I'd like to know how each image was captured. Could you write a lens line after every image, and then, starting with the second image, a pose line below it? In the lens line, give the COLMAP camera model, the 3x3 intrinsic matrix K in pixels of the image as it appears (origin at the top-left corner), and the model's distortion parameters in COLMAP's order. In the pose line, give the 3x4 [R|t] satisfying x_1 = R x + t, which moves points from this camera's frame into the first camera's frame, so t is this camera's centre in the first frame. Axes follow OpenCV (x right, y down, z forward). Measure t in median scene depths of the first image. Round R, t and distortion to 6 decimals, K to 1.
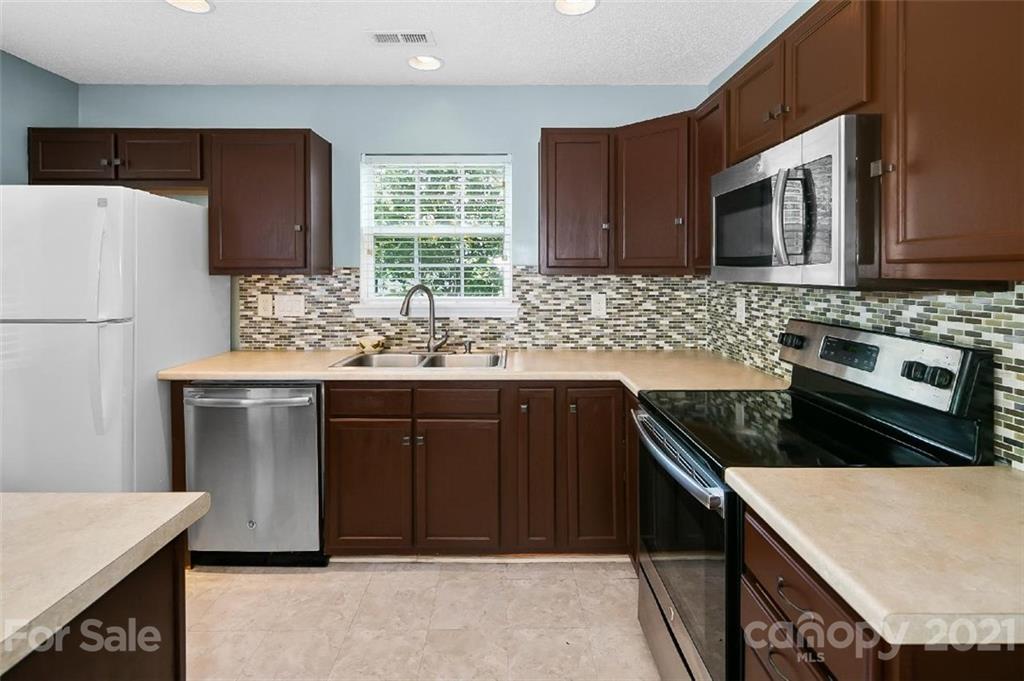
lens RADIAL K [[503.0, 0, 512.4], [0, 503.0, 278.4], [0, 0, 1]] dist [0.000663, -0.002192]
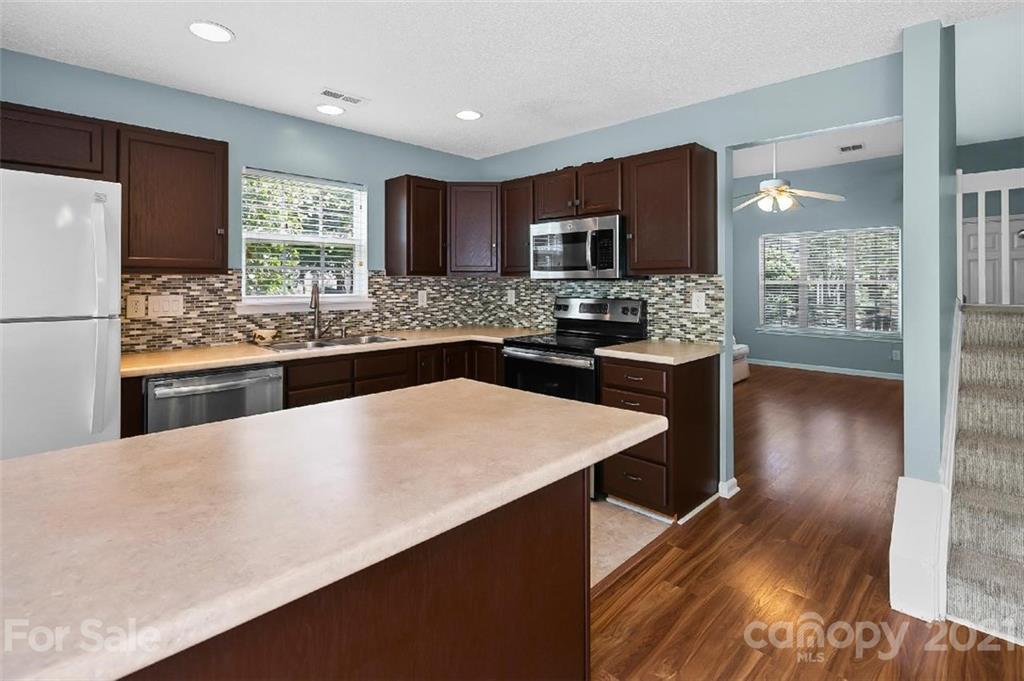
lens RADIAL K [[503.0, 0, 521.8], [0, 503.0, 279.2], [0, 0, 1]] dist [0.000663, -0.002192]
pose [[0.689481, 0.004413, 0.724291, -0.679247], [0.010253, 0.999822, -0.015852, 0.024565], [-0.724231, 0.018355, 0.689313, -0.201837]]
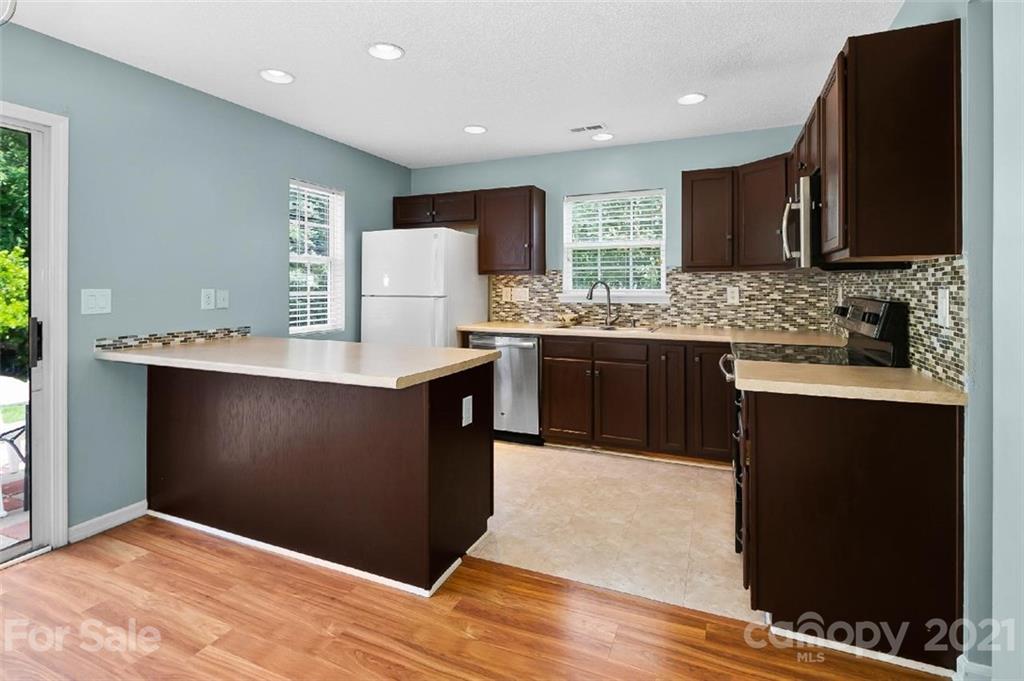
lens RADIAL K [[503.0, 0, 502.1], [0, 503.0, 283.5], [0, 0, 1]] dist [0.000663, -0.002192]
pose [[0.910451, -0.002969, -0.413606, 0.166243], [-0.003840, 0.999870, -0.015630, 0.045007], [0.413599, 0.015819, 0.910322, -0.482725]]
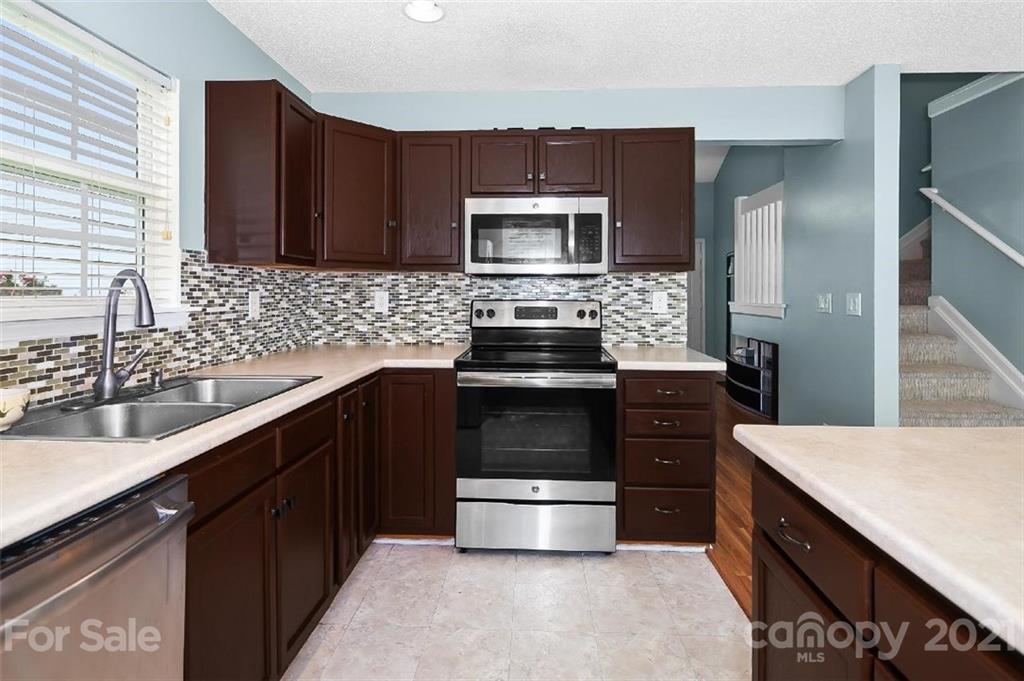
lens RADIAL K [[503.0, 0, 522.7], [0, 503.0, 292.8], [0, 0, 1]] dist [0.000663, -0.002192]
pose [[0.043821, -0.000927, 0.999039, -0.647044], [0.011443, 0.999934, 0.000426, 0.038723], [-0.998974, 0.011413, 0.043829, 0.519222]]
